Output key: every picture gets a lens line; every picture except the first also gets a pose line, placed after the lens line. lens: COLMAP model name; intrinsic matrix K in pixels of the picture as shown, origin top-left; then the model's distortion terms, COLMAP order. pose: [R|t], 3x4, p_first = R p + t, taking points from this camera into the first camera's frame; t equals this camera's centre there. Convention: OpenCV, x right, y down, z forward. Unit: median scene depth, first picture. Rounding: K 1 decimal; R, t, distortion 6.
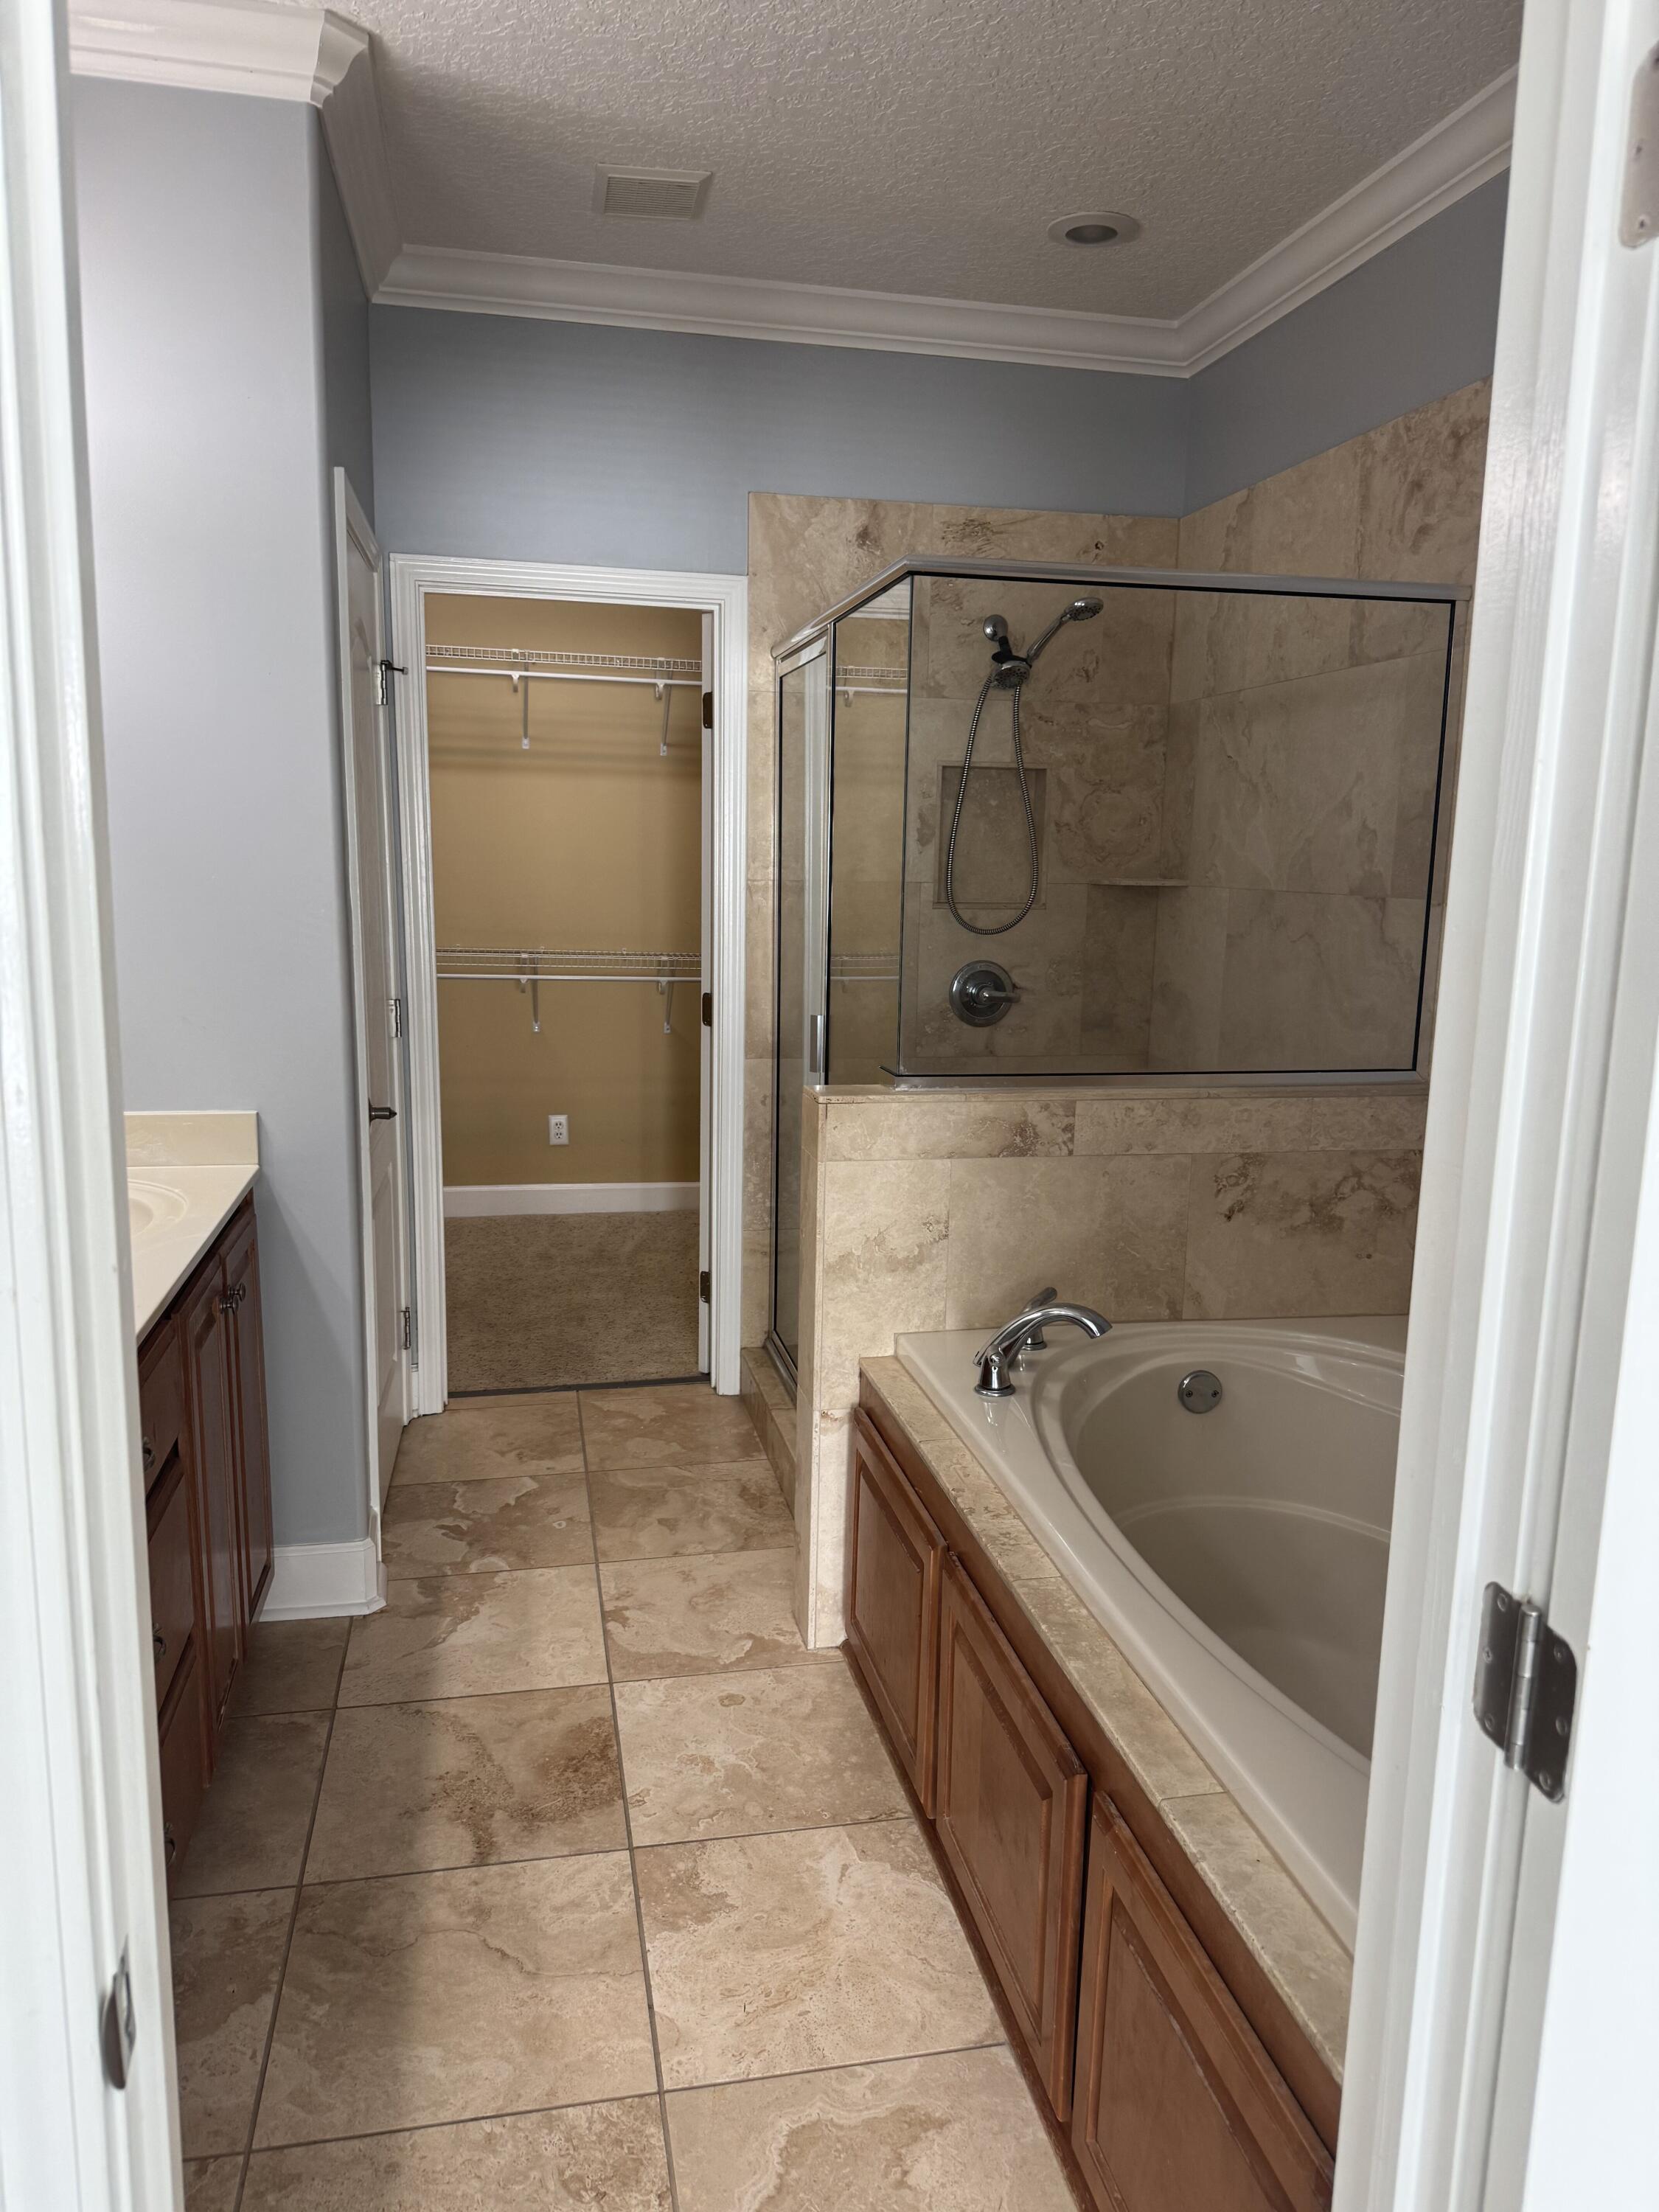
lens RADIAL K [[1554.6, 0, 828.9], [0, 1554.6, 1111.2], [0, 0, 1]] dist [0.059109, -0.075369]
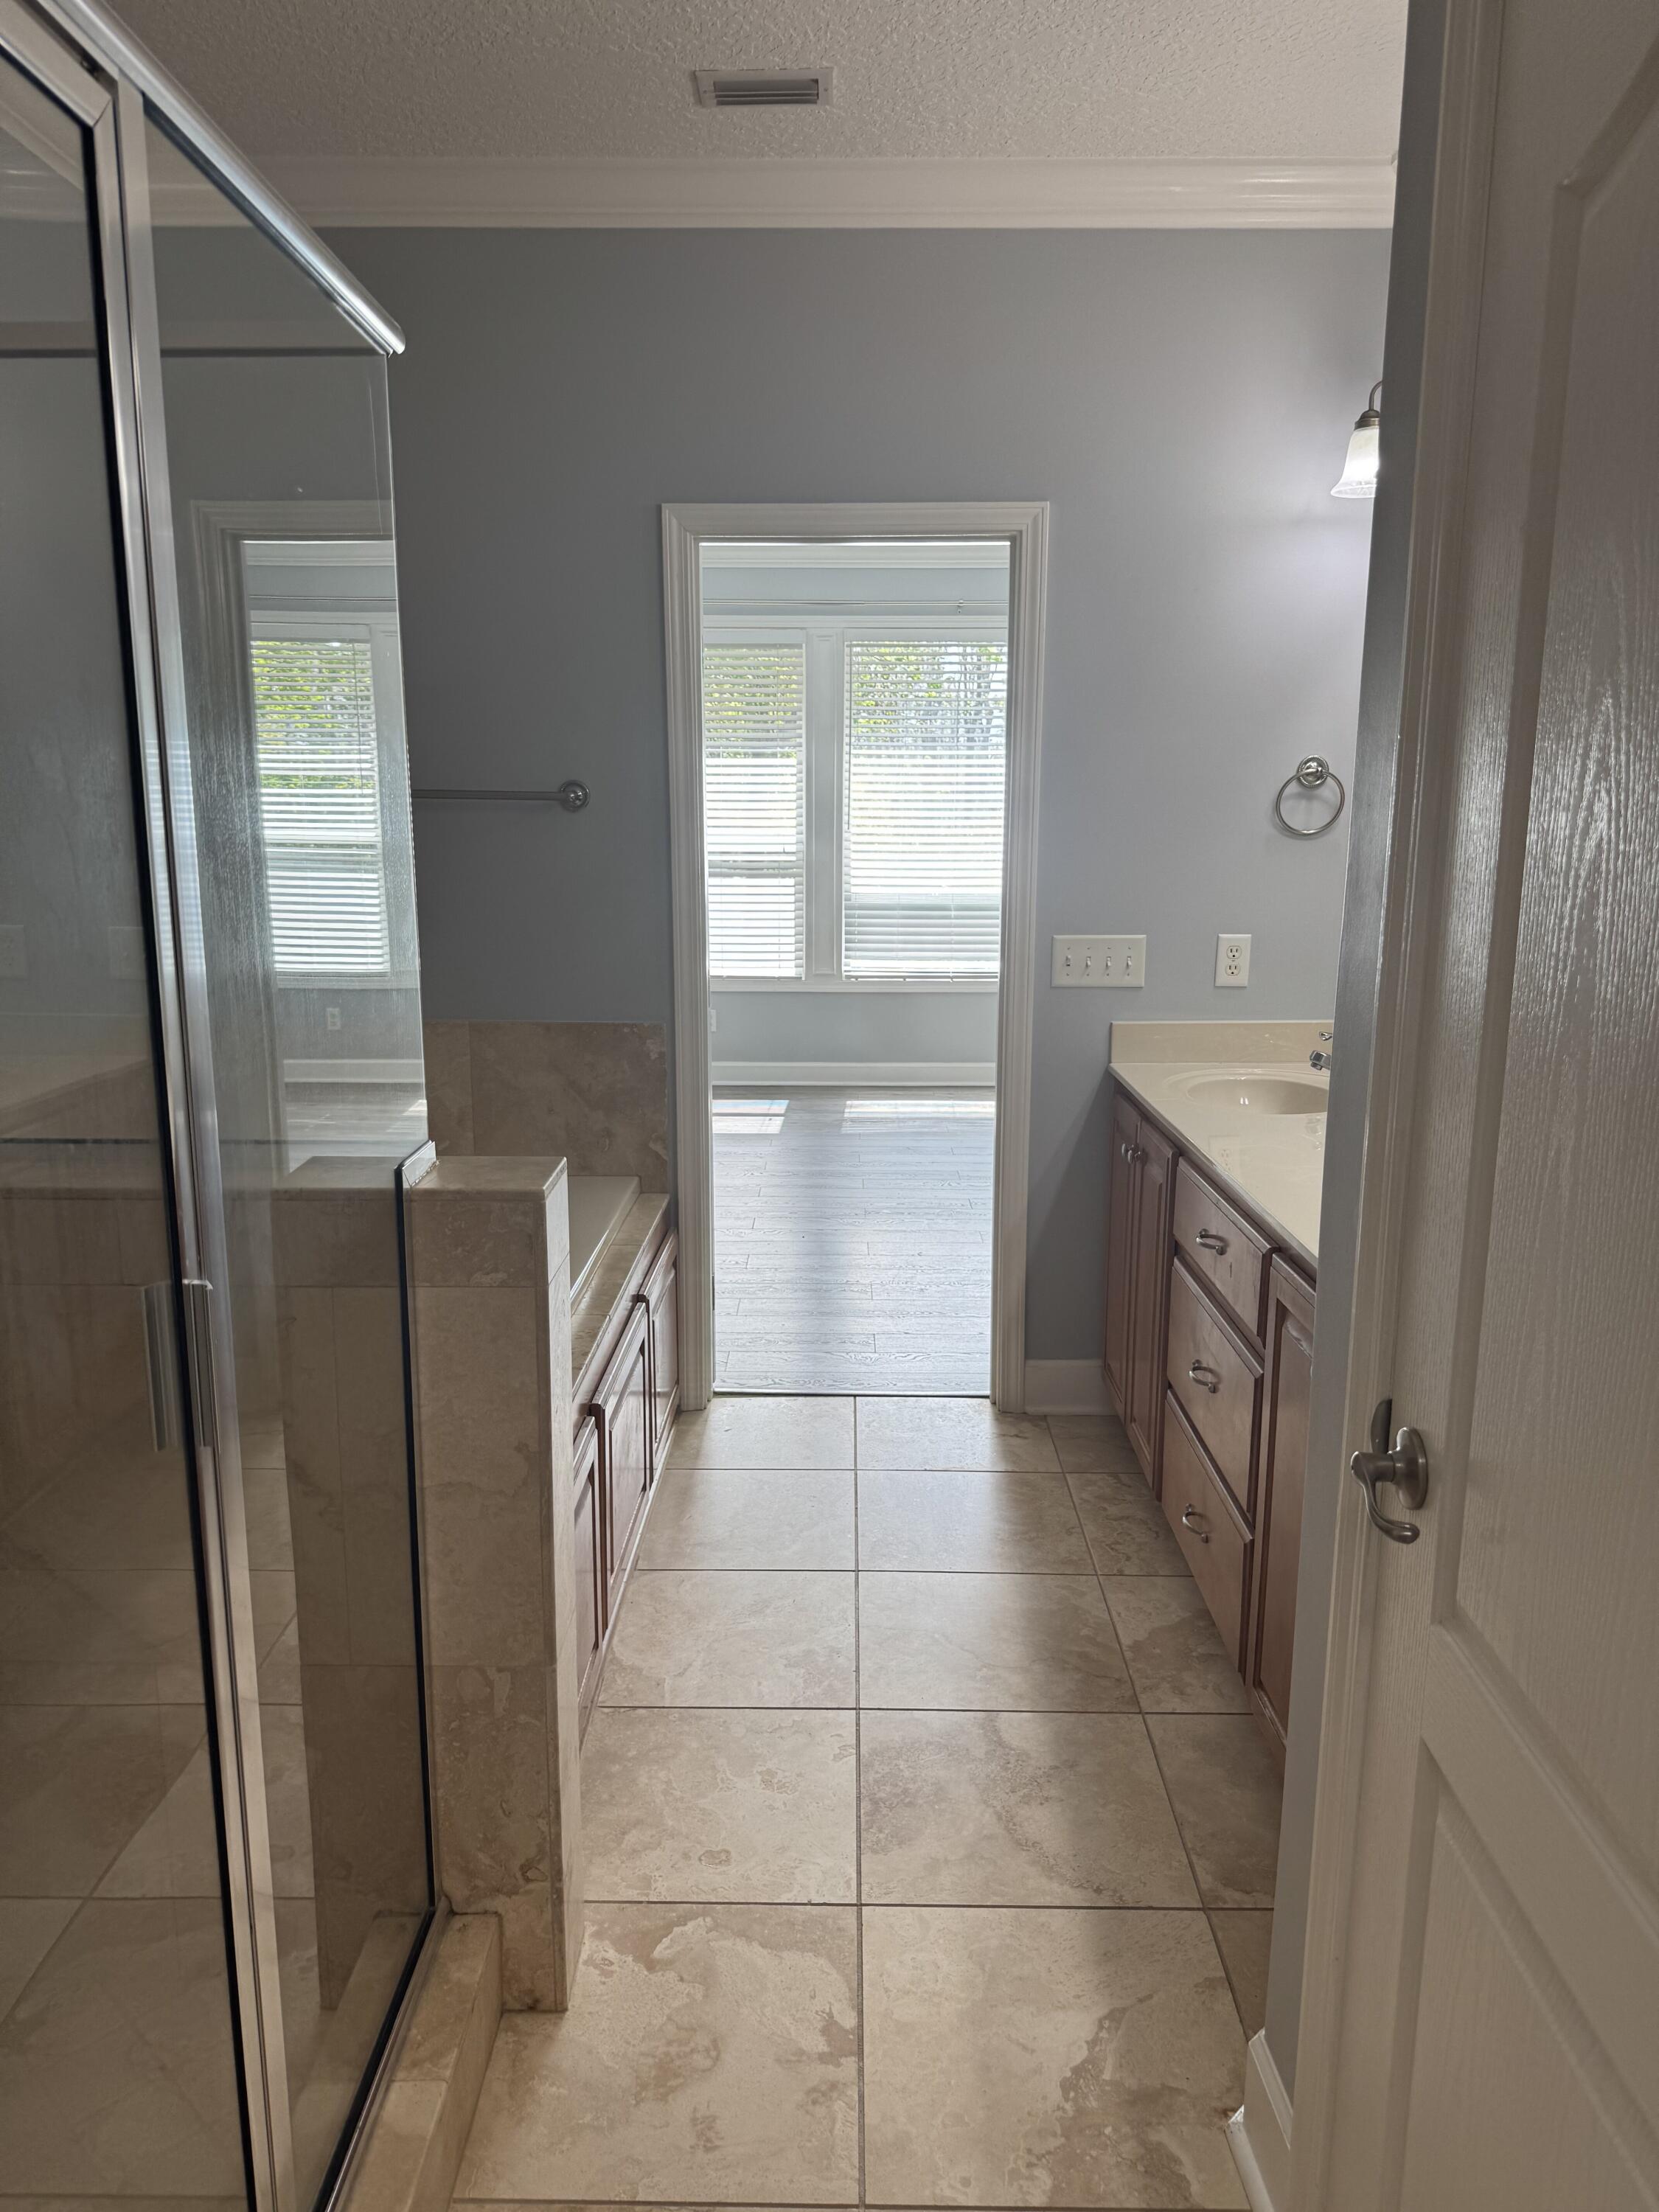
lens RADIAL K [[1554.6, 0, 832.2], [0, 1554.6, 1118.6], [0, 0, 1]] dist [0.059109, -0.075369]
pose [[-0.977087, -0.063164, 0.203249, -0.249912], [0.017893, 0.927189, 0.374165, -0.269080], [-0.212085, 0.369229, -0.904815, 1.507326]]
